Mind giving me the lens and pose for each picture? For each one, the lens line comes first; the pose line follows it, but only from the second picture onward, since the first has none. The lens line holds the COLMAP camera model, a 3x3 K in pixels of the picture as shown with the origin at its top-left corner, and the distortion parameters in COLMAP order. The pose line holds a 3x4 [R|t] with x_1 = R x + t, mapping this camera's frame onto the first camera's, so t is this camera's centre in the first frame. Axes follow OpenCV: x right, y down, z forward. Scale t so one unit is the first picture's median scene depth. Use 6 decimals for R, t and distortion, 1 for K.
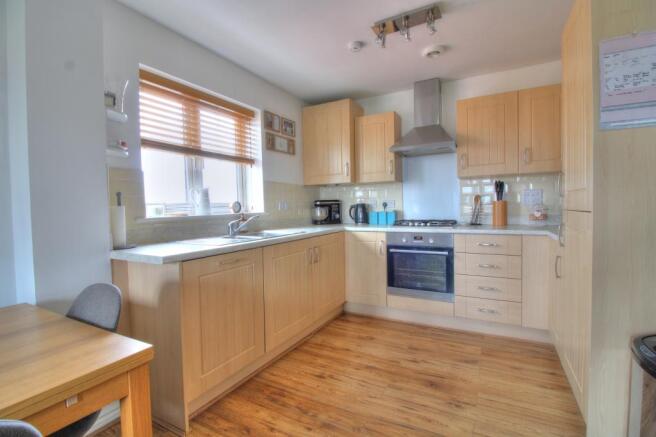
lens RADIAL K [[308.5, 0, 324.6], [0, 308.5, 217.2], [0, 0, 1]] dist [0.000189, -0.001346]
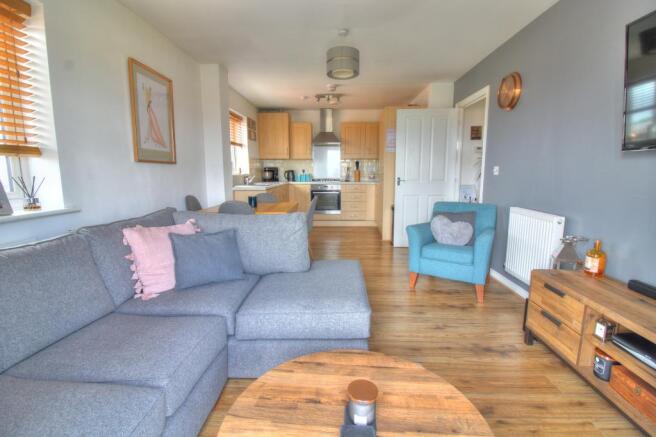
lens RADIAL K [[308.5, 0, 326.2], [0, 308.5, 218.9], [0, 0, 1]] dist [0.000189, -0.001346]
pose [[0.898470, -0.050725, 0.436095, -0.607145], [-0.001777, 0.992875, 0.119149, 0.031385], [-0.439031, -0.107827, 0.891978, -0.902881]]
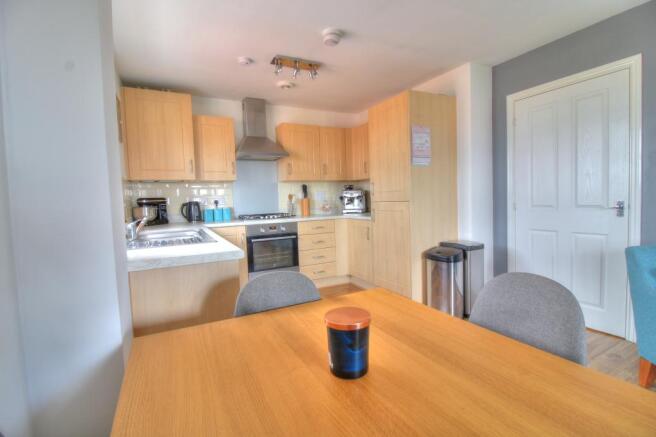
lens RADIAL K [[308.5, 0, 326.2], [0, 308.5, 216.1], [0, 0, 1]] dist [0.000189, -0.001346]
pose [[0.564960, -0.044509, 0.823917, -0.555503], [0.051650, 0.998493, 0.018524, 0.007683], [-0.823500, 0.032090, 0.566408, 0.103810]]
